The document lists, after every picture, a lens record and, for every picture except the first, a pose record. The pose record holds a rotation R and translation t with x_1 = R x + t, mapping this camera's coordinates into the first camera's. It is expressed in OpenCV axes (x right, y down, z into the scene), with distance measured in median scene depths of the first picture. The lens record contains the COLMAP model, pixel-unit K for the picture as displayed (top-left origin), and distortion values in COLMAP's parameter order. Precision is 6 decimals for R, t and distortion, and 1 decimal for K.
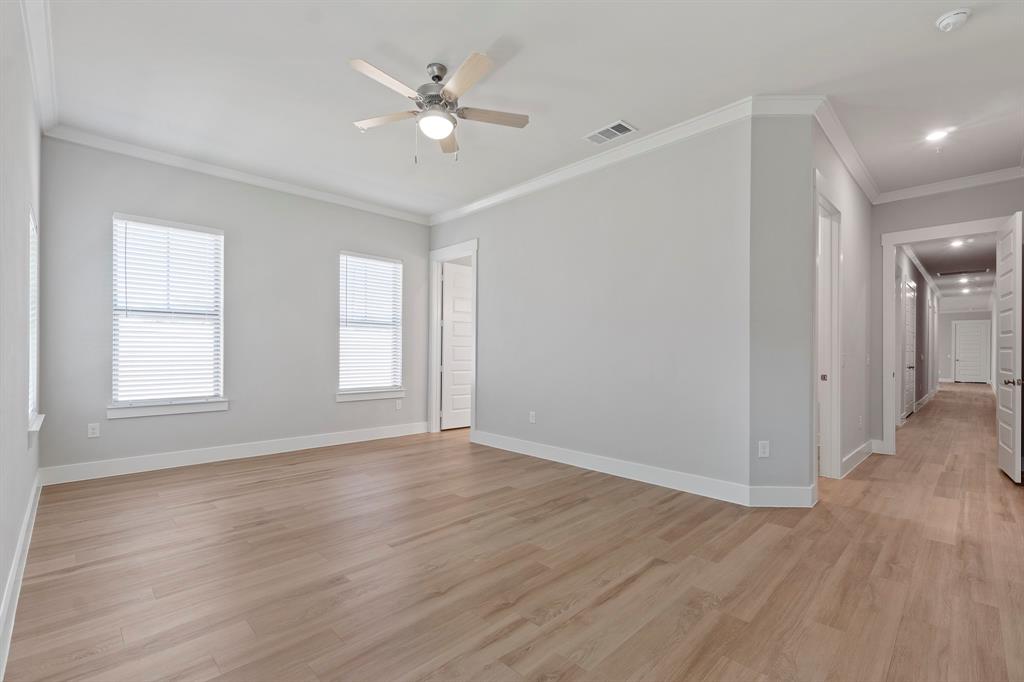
lens RADIAL K [[455.3, 0, 507.0], [0, 455.3, 366.6], [0, 0, 1]] dist [-0.007694, -0.000254]
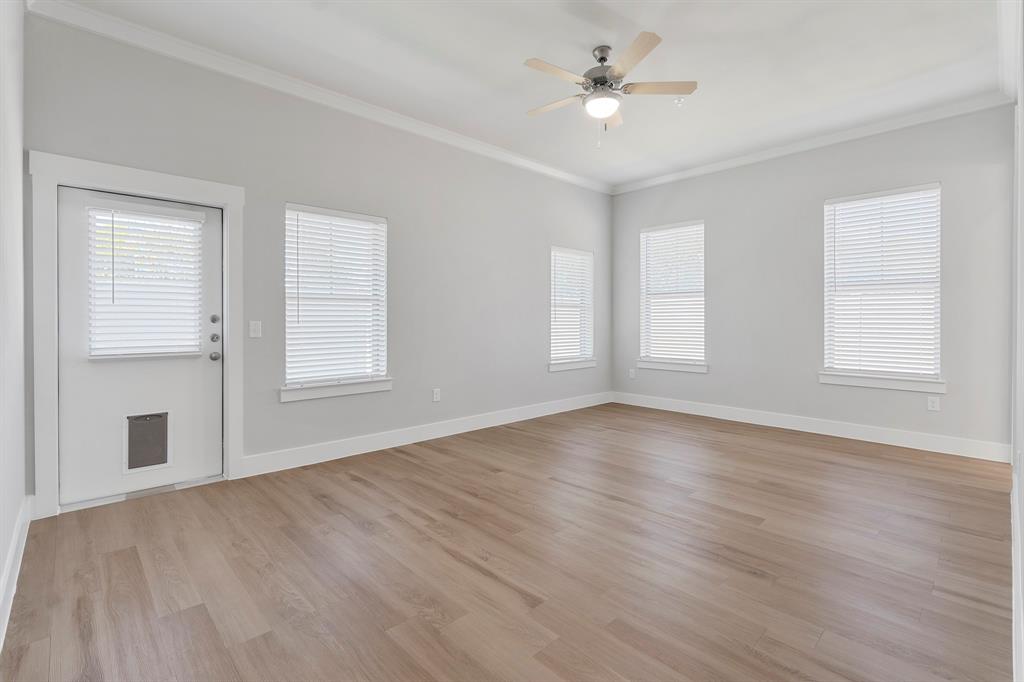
lens RADIAL K [[463.9, 0, 502.3], [0, 463.9, 338.8], [0, 0, 1]] dist [-0.000332, 0.000048]
pose [[-0.025614, 0.034657, -0.999071, 0.769401], [-0.032799, 0.998832, 0.035490, -0.022106], [0.999134, 0.033678, -0.024447, 0.672748]]
